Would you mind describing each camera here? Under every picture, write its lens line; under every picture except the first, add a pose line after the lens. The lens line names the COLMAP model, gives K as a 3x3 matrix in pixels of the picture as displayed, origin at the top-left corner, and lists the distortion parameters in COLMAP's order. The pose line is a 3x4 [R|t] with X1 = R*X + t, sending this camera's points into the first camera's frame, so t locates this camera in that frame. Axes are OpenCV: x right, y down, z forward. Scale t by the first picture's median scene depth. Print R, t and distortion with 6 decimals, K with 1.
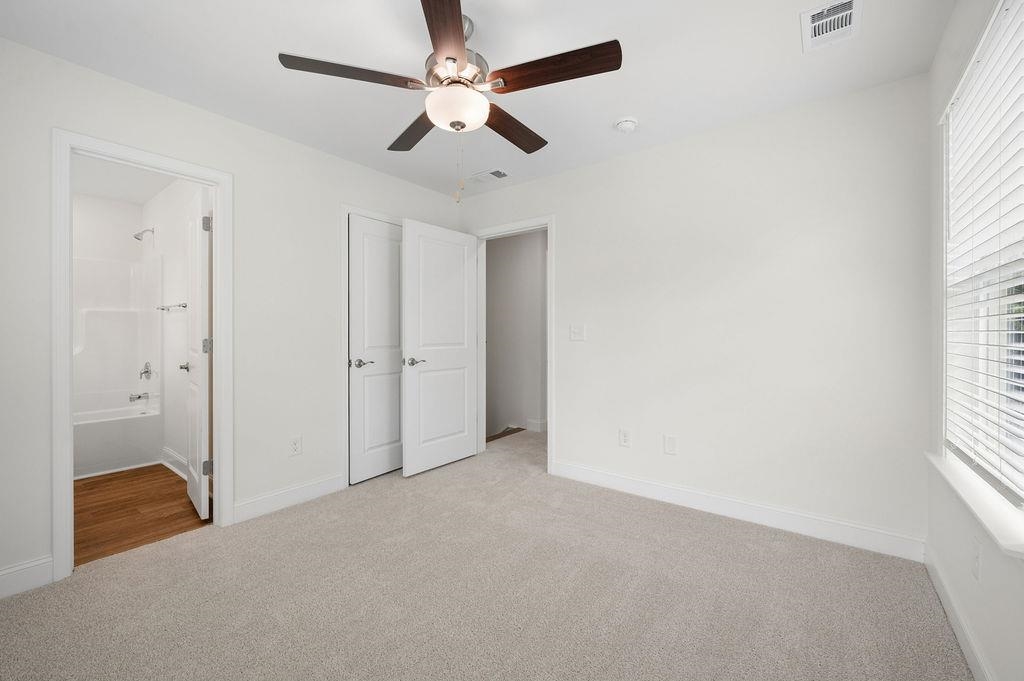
lens RADIAL K [[421.2, 0, 503.8], [0, 421.2, 329.5], [0, 0, 1]] dist [-0.000404, -0.000048]
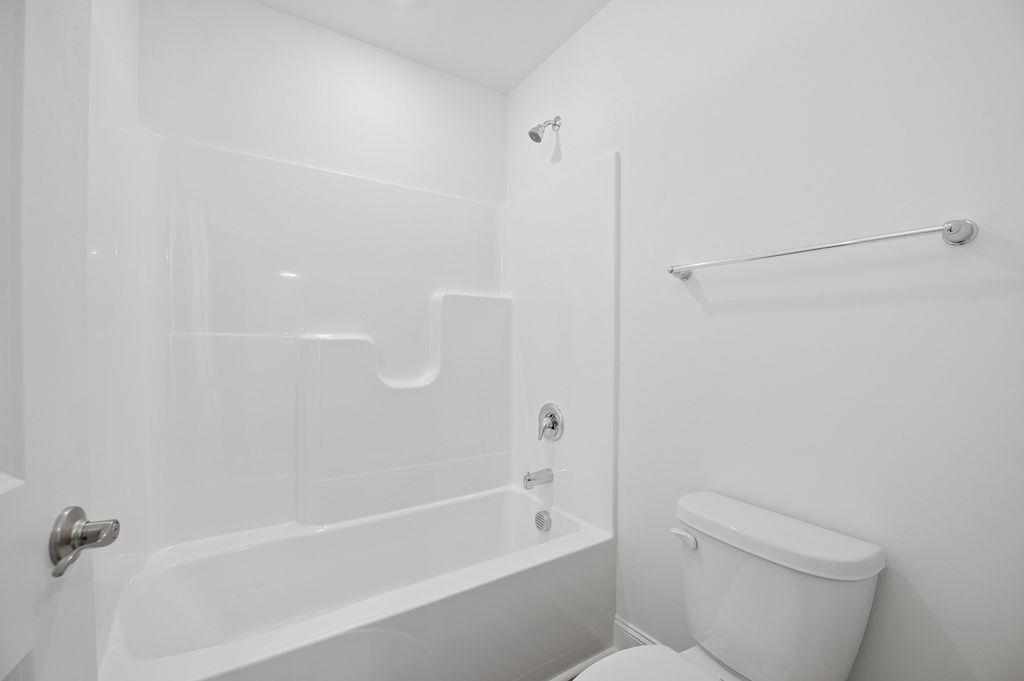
lens RADIAL K [[411.6, 0, 507.1], [0, 411.6, 336.5], [0, 0, 1]] dist [0.000024, -0.000006]
pose [[0.933088, -0.000553, -0.359647, -0.763905], [-0.000879, 0.999992, -0.003817, 0.006743], [0.359647, 0.003878, 0.933081, 0.585536]]
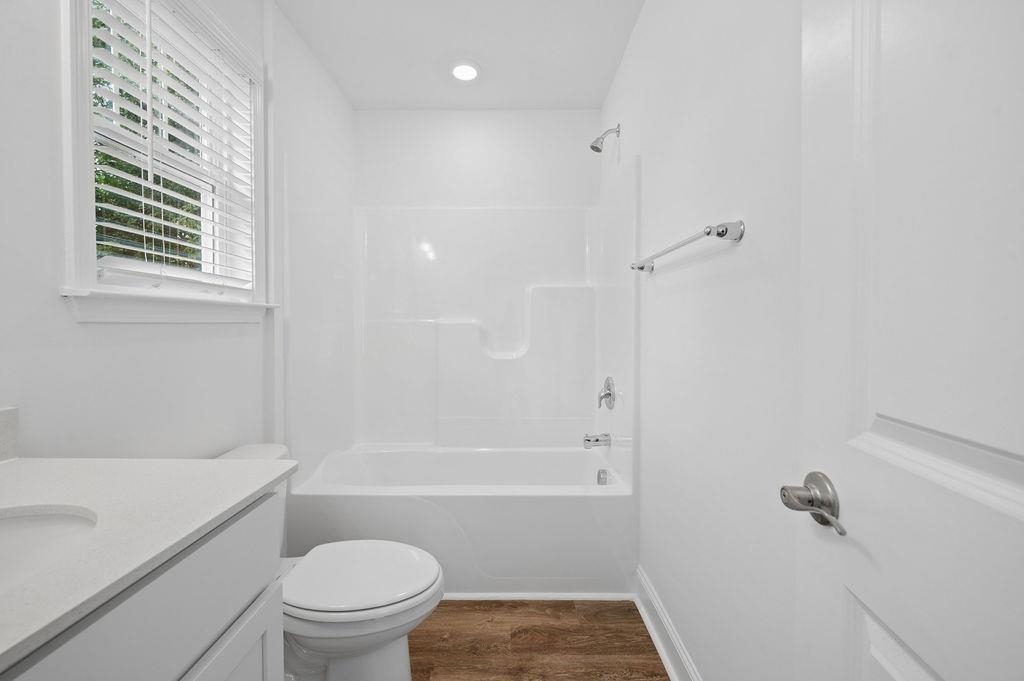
lens RADIAL K [[412.2, 0, 505.9], [0, 412.2, 328.6], [0, 0, 1]] dist [0.001173, 0.000264]
pose [[0.603039, 0.008516, -0.797667, -0.533662], [-0.001228, 0.999952, 0.009747, 0.010742], [0.797711, -0.004898, 0.603020, 0.608327]]
